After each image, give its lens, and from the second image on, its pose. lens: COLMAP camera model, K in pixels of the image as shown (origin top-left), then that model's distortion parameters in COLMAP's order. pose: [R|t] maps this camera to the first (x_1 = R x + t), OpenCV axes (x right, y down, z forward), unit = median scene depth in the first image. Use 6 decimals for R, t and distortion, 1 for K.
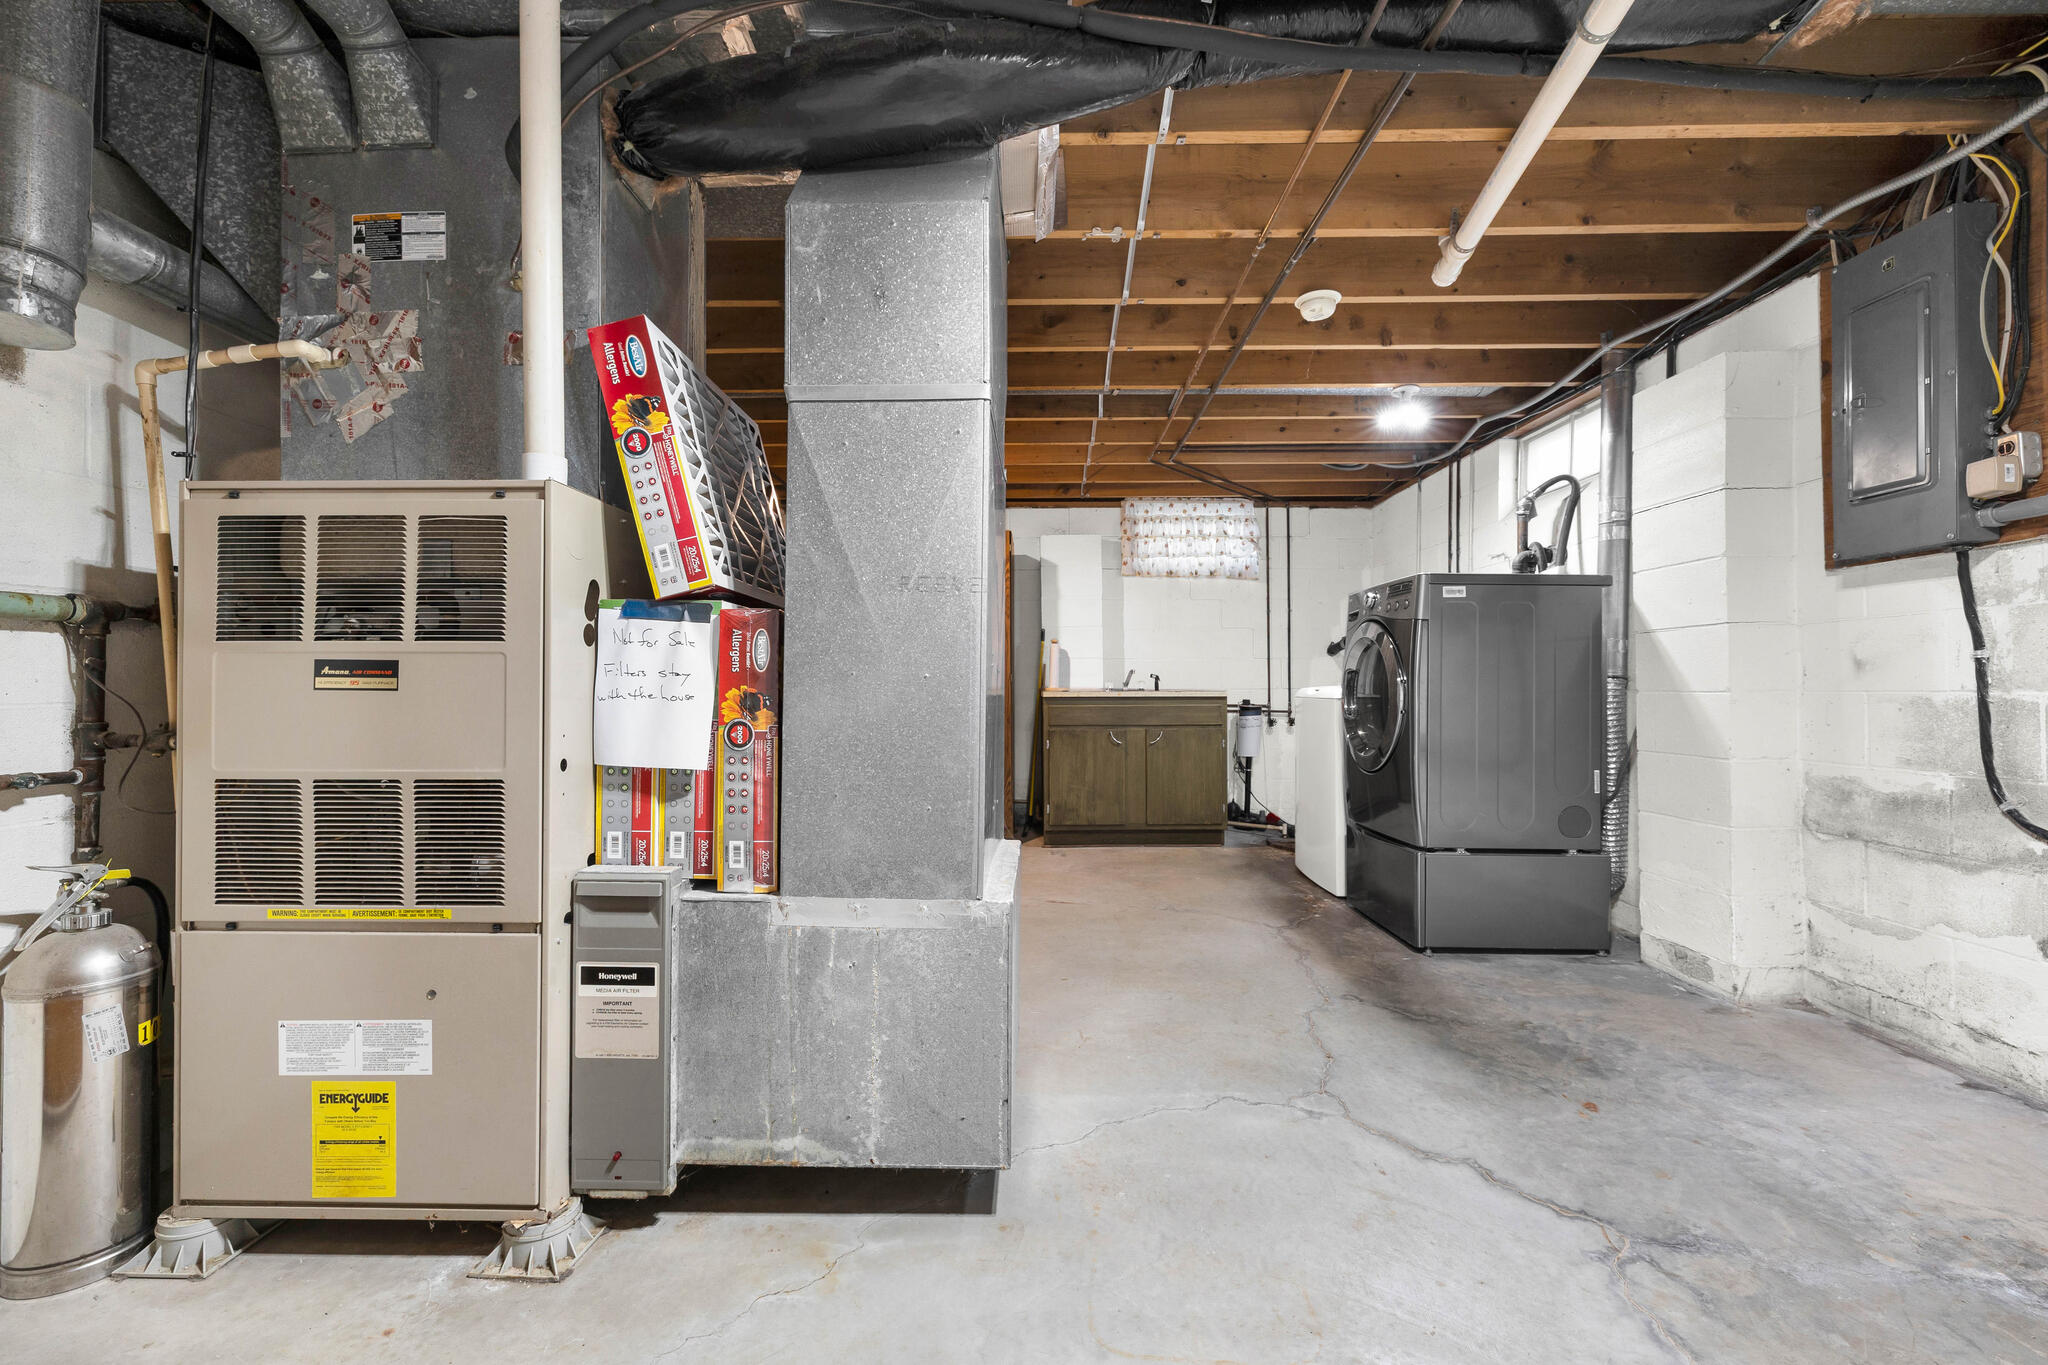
lens RADIAL K [[858.1, 0, 1026.5], [0, 858.1, 670.9], [0, 0, 1]] dist [-0.000353, -0.000002]
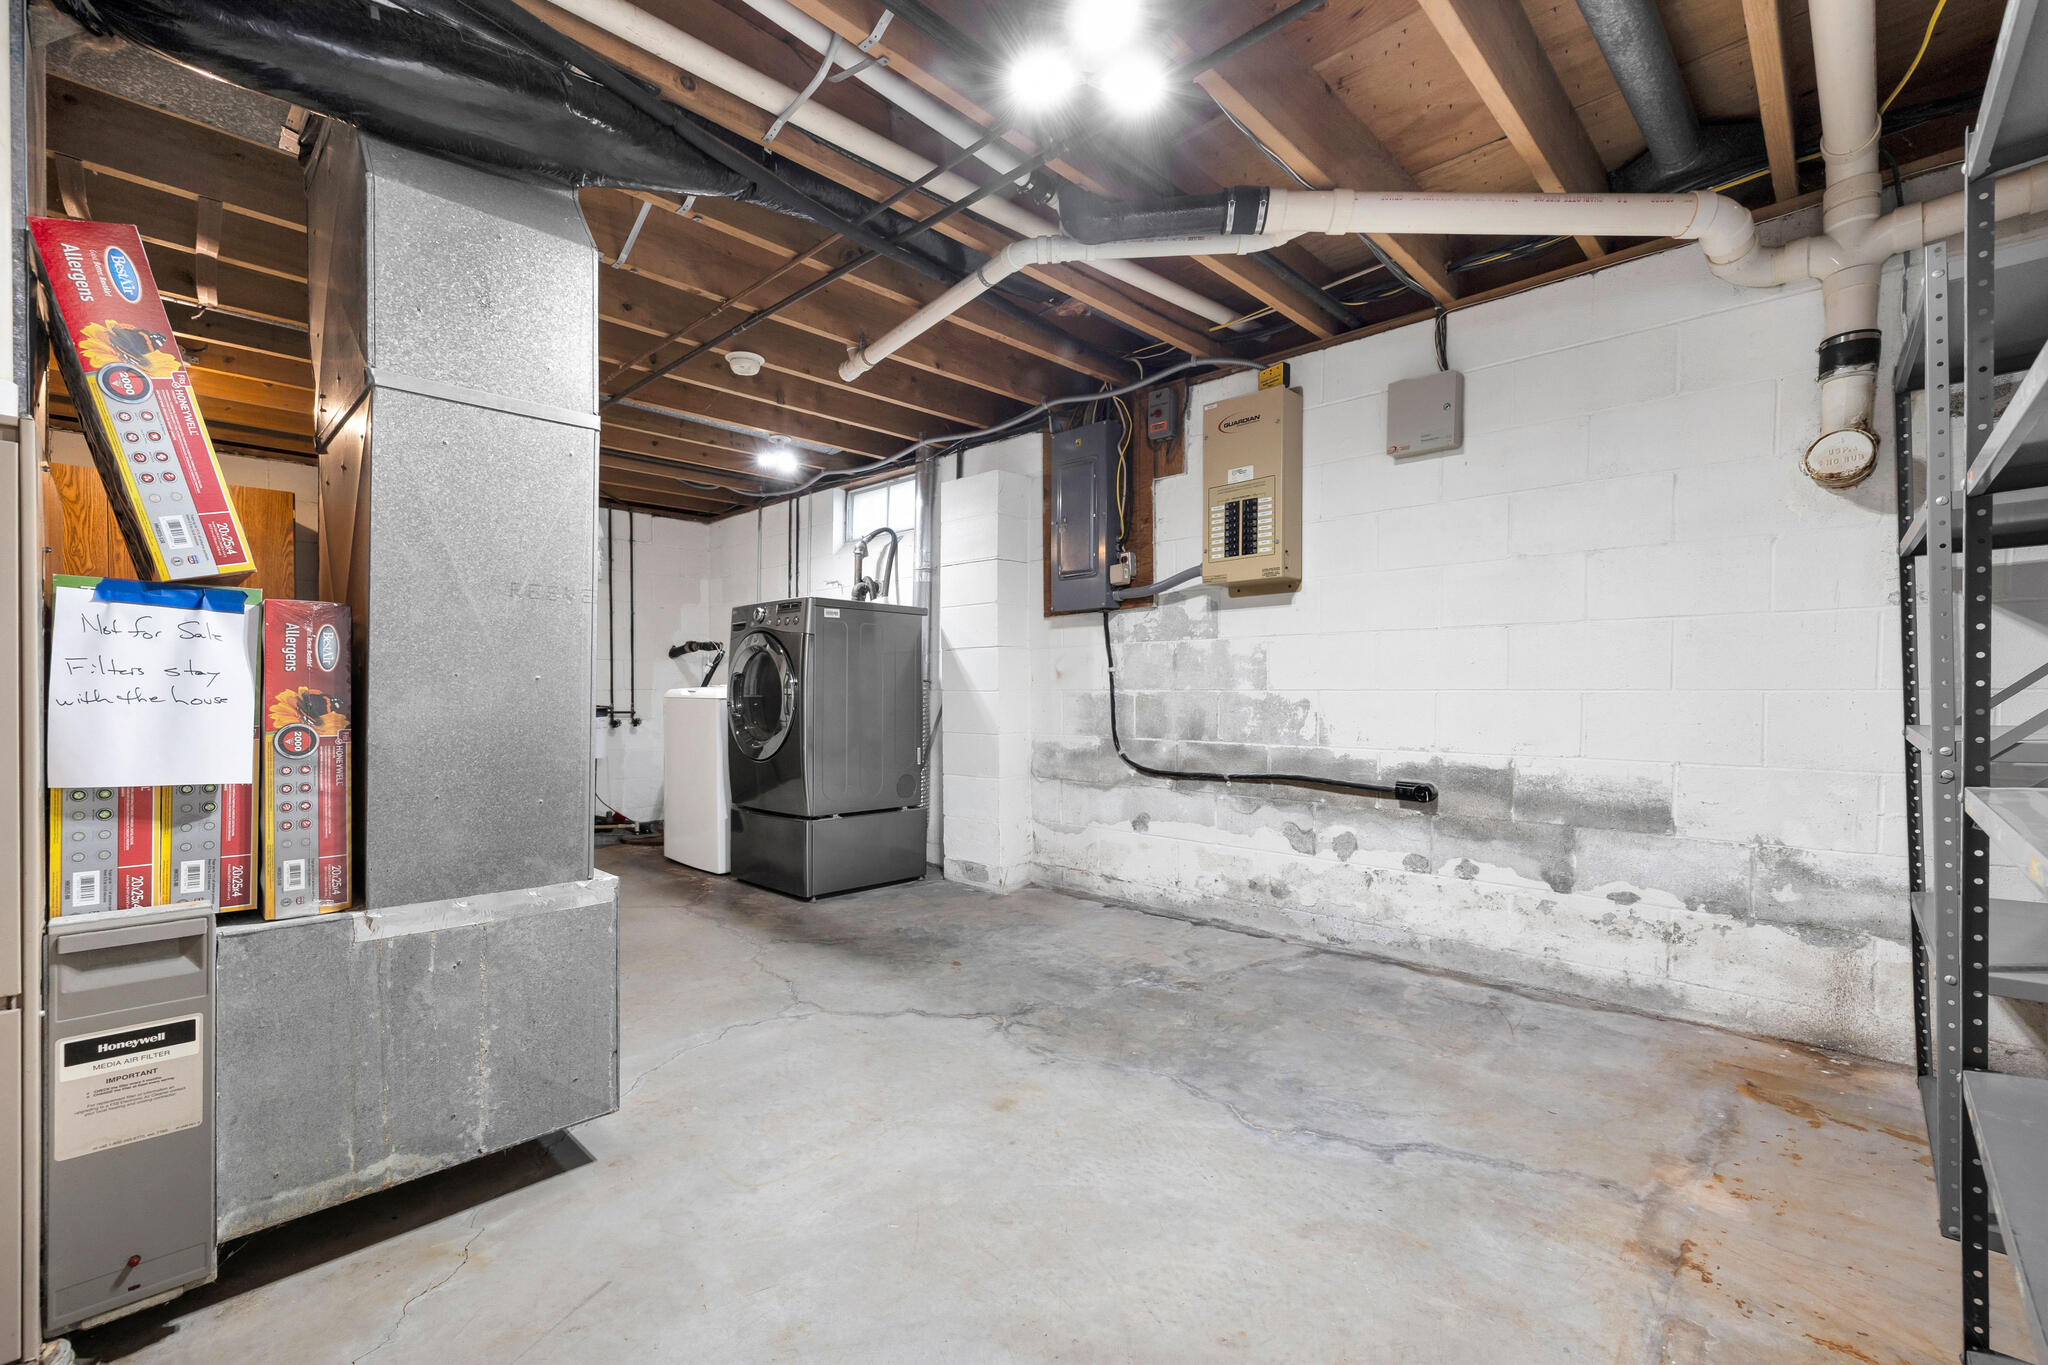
lens RADIAL K [[858.1, 0, 1026.5], [0, 858.1, 670.9], [0, 0, 1]] dist [-0.000353, -0.000002]
pose [[0.686820, 0.013648, 0.726699, -0.412490], [-0.012261, 0.999899, -0.007191, -0.001770], [-0.726724, -0.003971, 0.686918, -0.149300]]
